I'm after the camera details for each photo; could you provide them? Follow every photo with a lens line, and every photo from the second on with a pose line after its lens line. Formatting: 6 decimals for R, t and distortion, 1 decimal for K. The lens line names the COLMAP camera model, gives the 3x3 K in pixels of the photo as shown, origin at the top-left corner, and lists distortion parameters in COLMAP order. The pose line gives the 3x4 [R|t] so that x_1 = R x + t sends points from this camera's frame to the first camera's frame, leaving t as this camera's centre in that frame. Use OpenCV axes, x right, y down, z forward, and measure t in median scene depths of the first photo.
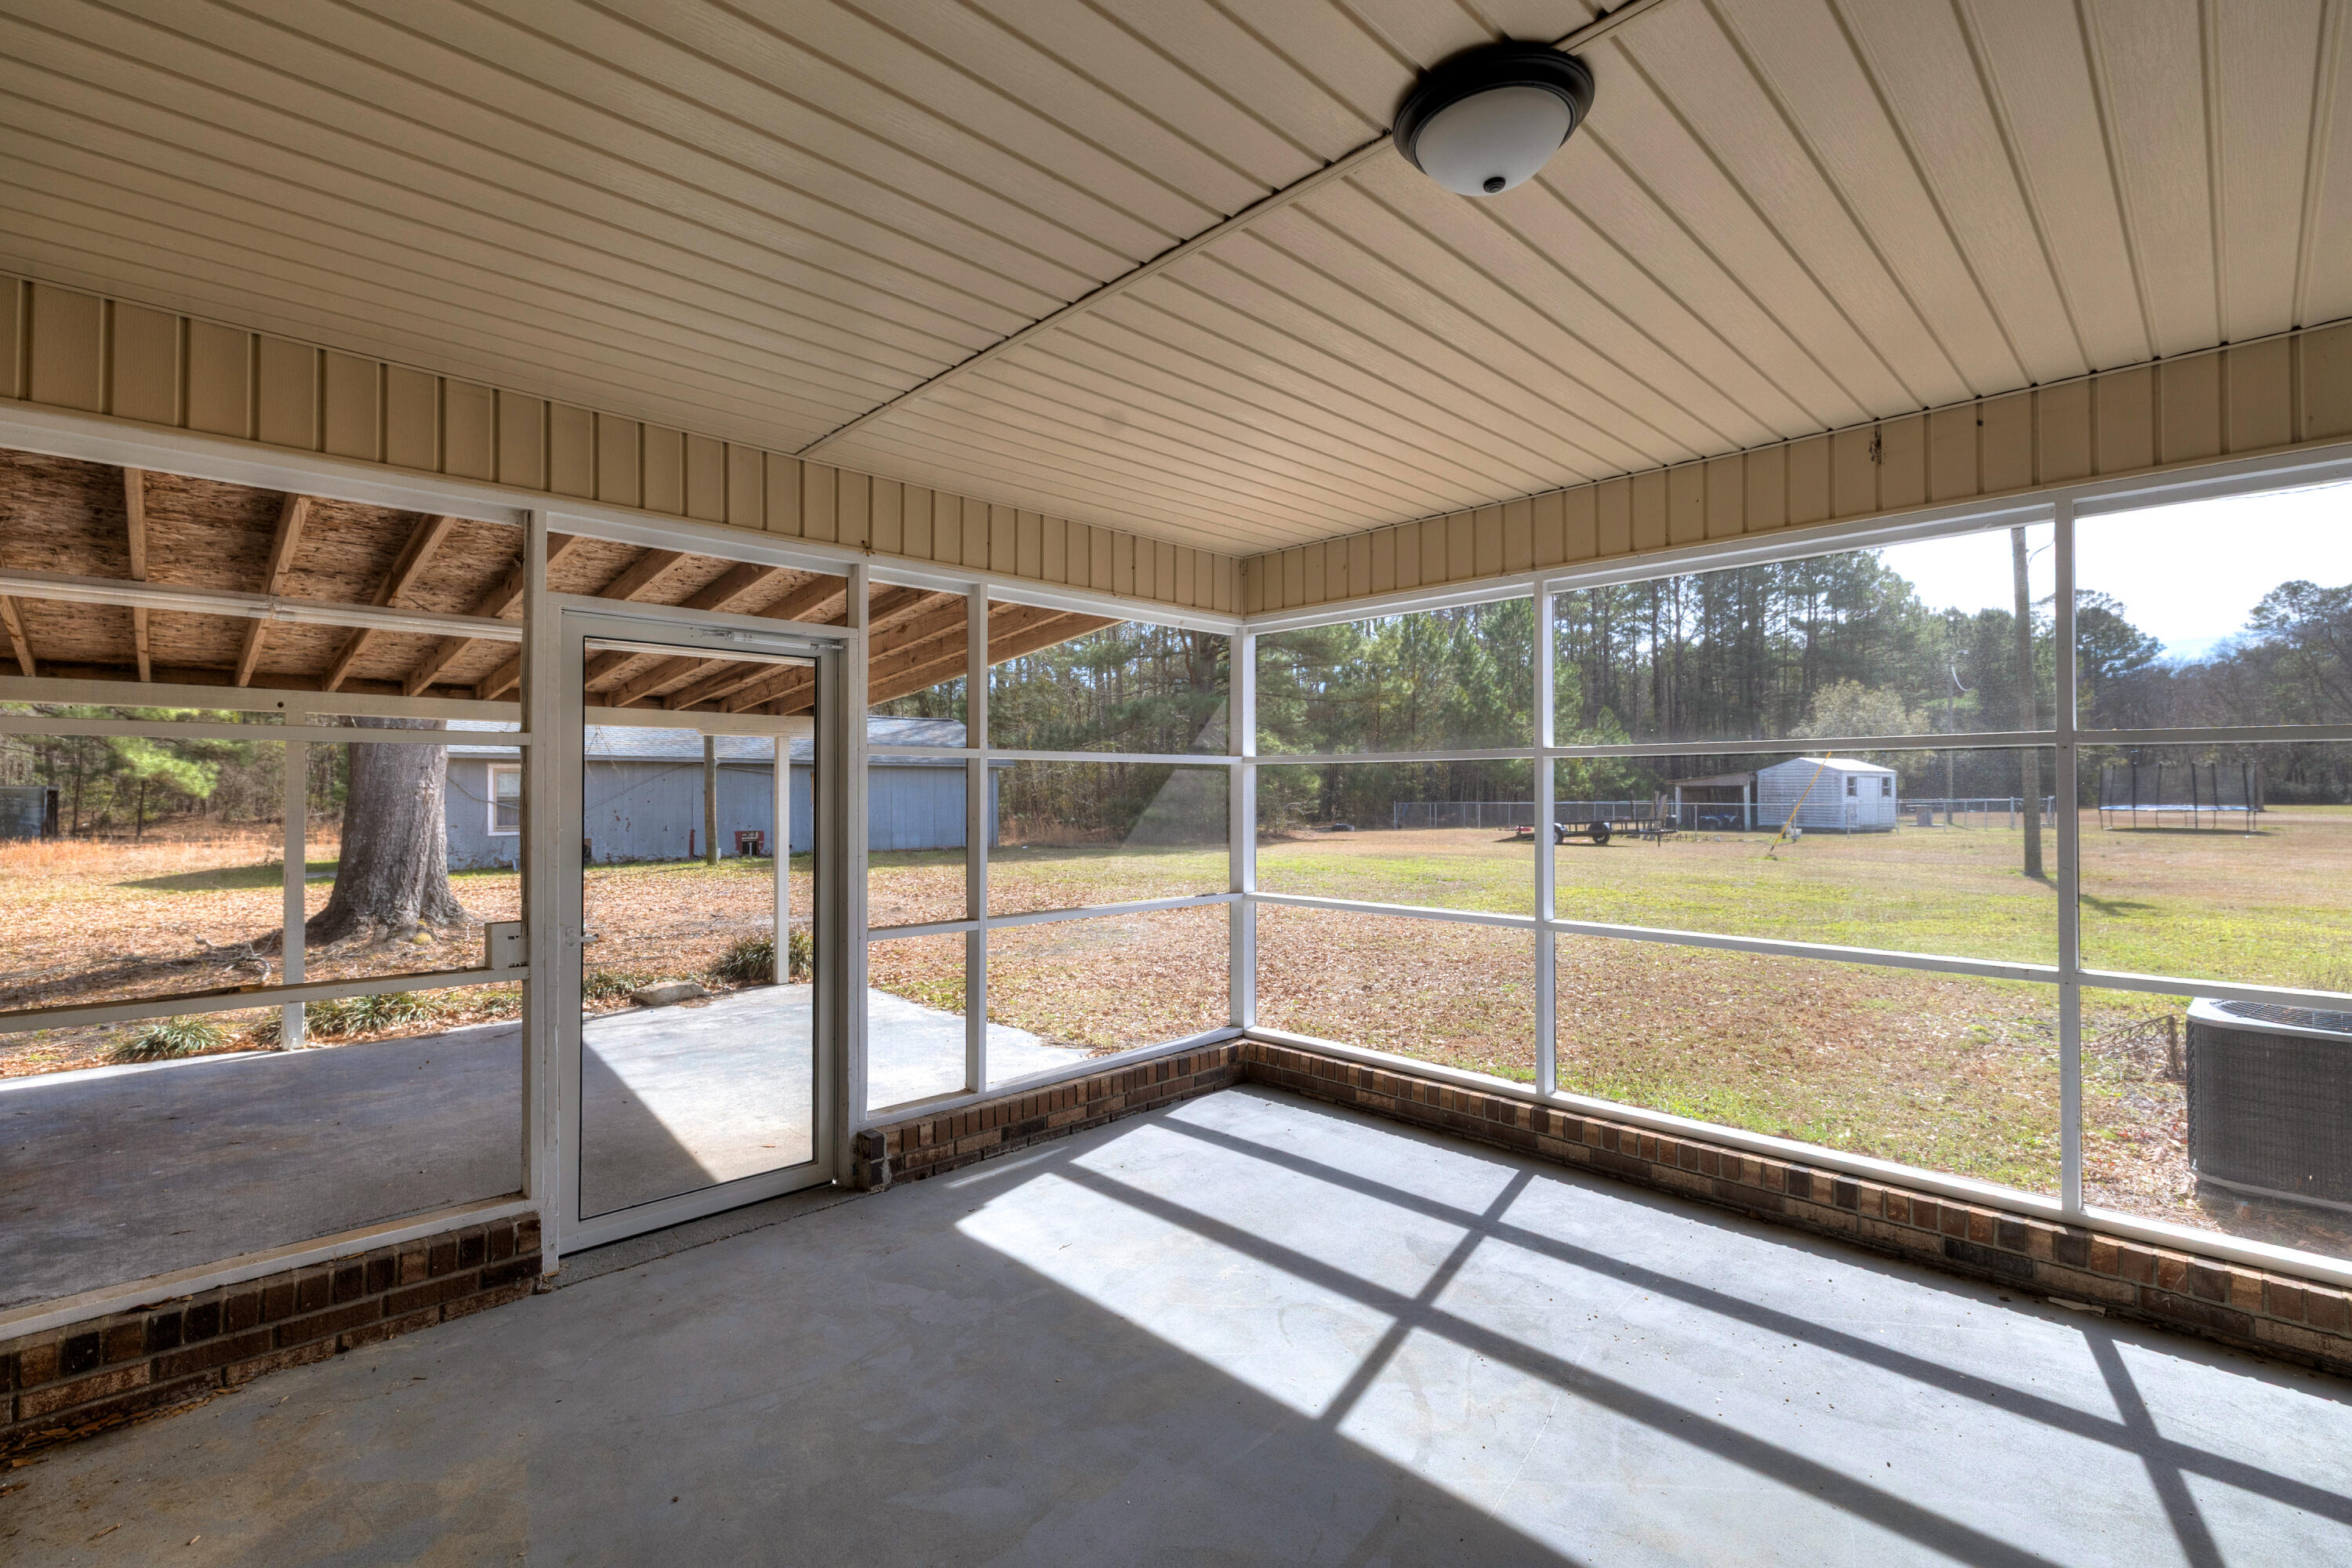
lens RADIAL K [[1017.6, 0, 1224.0], [0, 1017.6, 797.3], [0, 0, 1]] dist [0.020443, -0.002463]
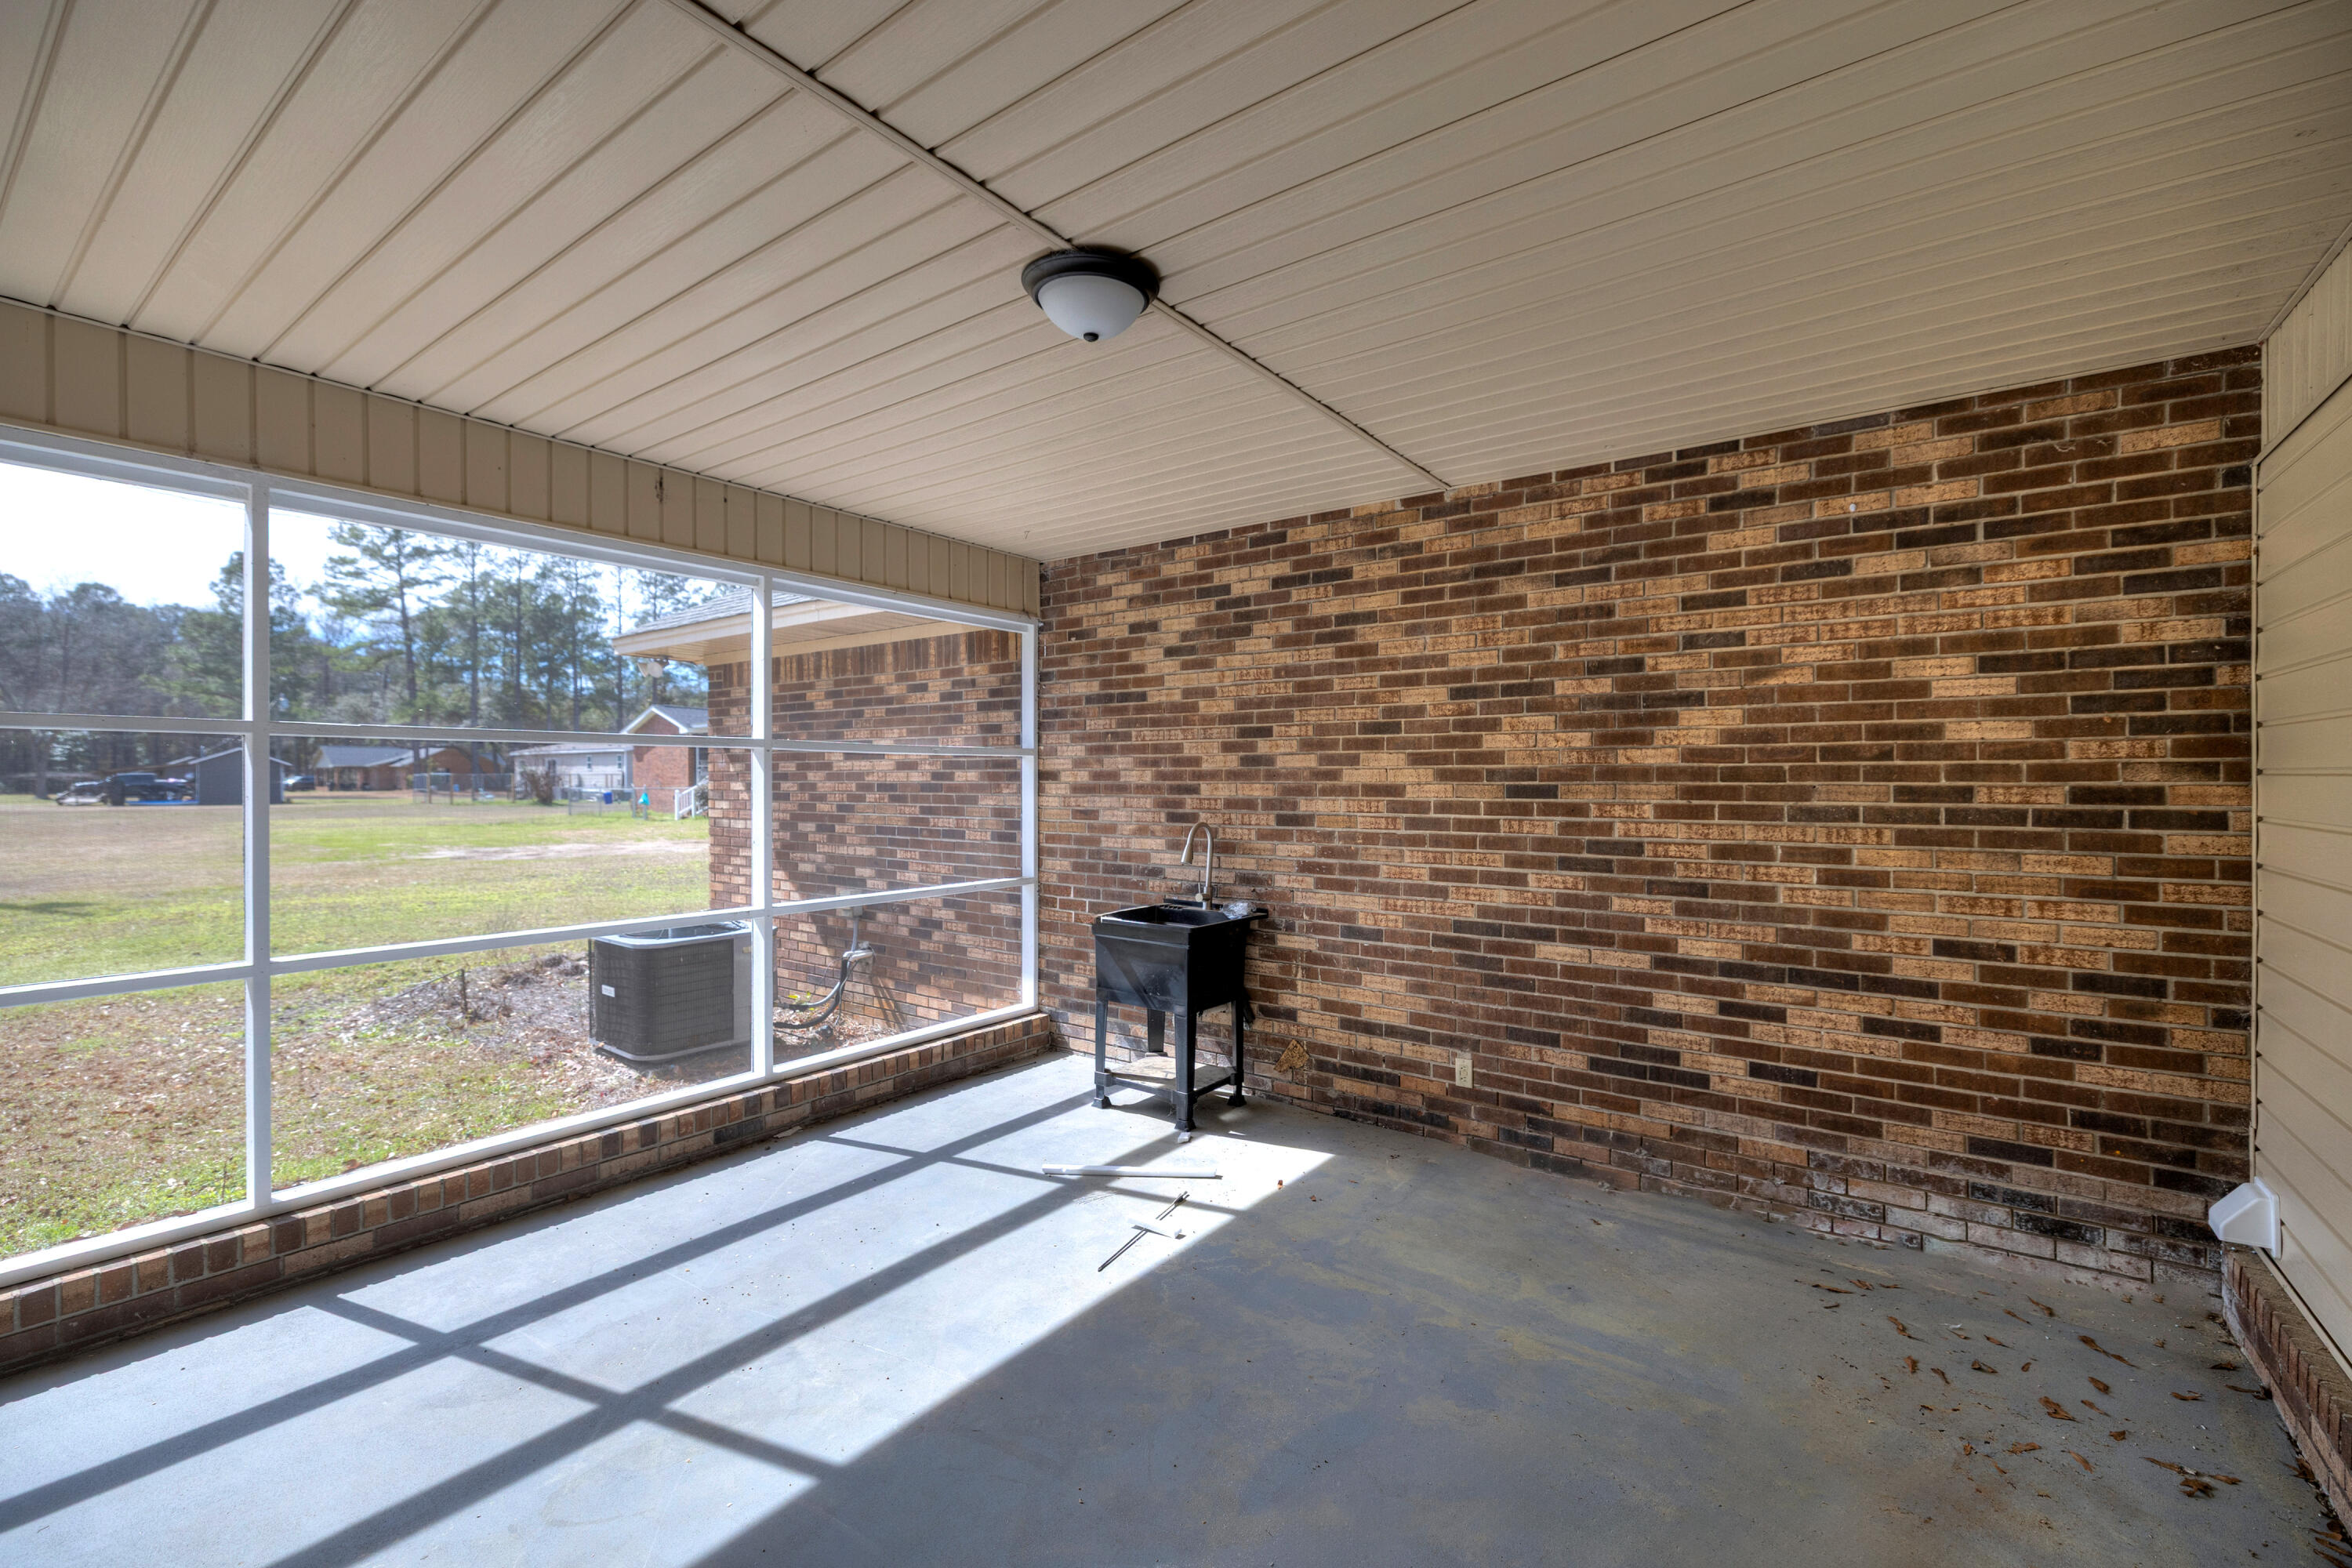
lens RADIAL K [[1017.6, 0, 1179.1], [0, 1017.6, 784.7], [0, 0, 1]] dist [0.020443, -0.002463]
pose [[-0.149325, 0.001984, 0.988786, -0.566385], [-0.000256, 0.999998, -0.002045, 0.001838], [-0.988788, -0.000558, -0.149325, 0.552219]]
